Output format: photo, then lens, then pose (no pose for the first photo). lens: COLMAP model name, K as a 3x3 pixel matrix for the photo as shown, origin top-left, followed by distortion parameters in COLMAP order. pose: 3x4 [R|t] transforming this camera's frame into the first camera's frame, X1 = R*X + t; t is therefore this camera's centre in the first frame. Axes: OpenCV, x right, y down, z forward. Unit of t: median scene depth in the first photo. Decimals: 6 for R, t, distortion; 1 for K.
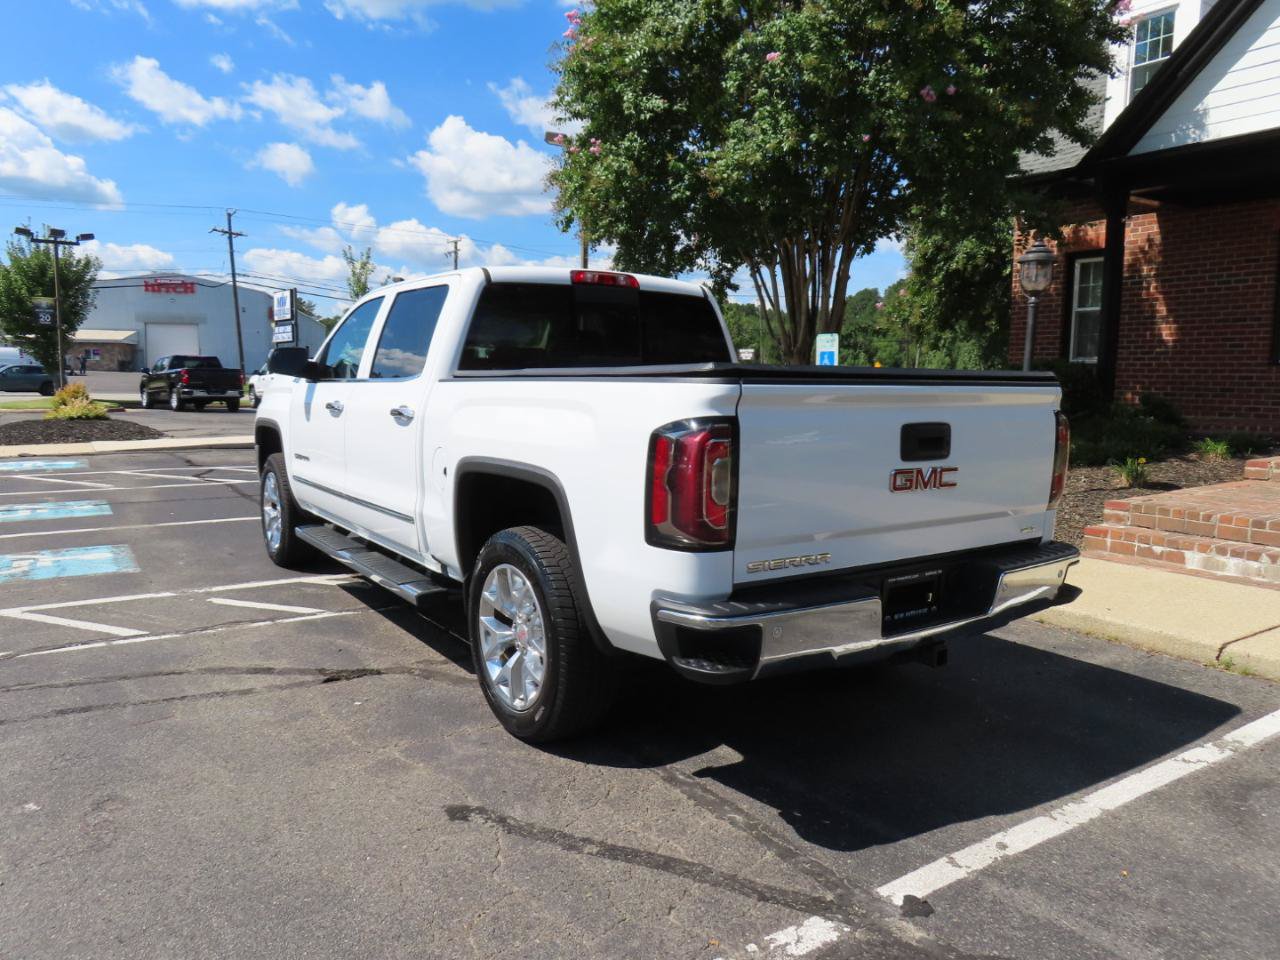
lens RADIAL K [[918.5, 0, 644.2], [0, 918.5, 477.3], [0, 0, 1]] dist [-0.009304, 0.004892]
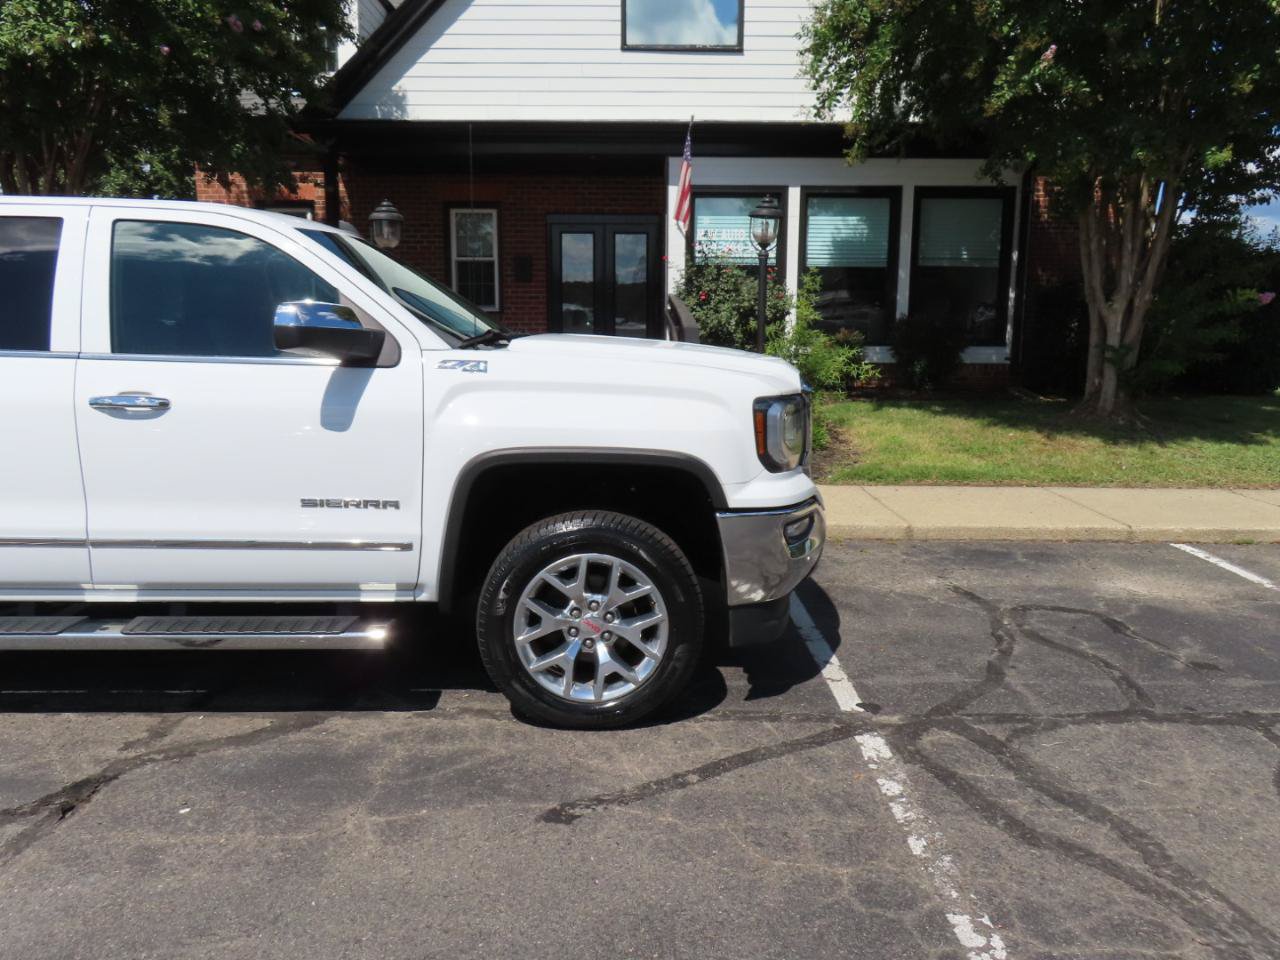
lens RADIAL K [[918.5, 0, 642.4], [0, 918.5, 479.7], [0, 0, 1]] dist [-0.009304, 0.004892]
pose [[0.551036, -0.146440, 0.821532, -0.602230], [0.092017, 0.989141, 0.114597, -0.053028], [-0.829393, 0.012448, 0.558527, 0.272066]]
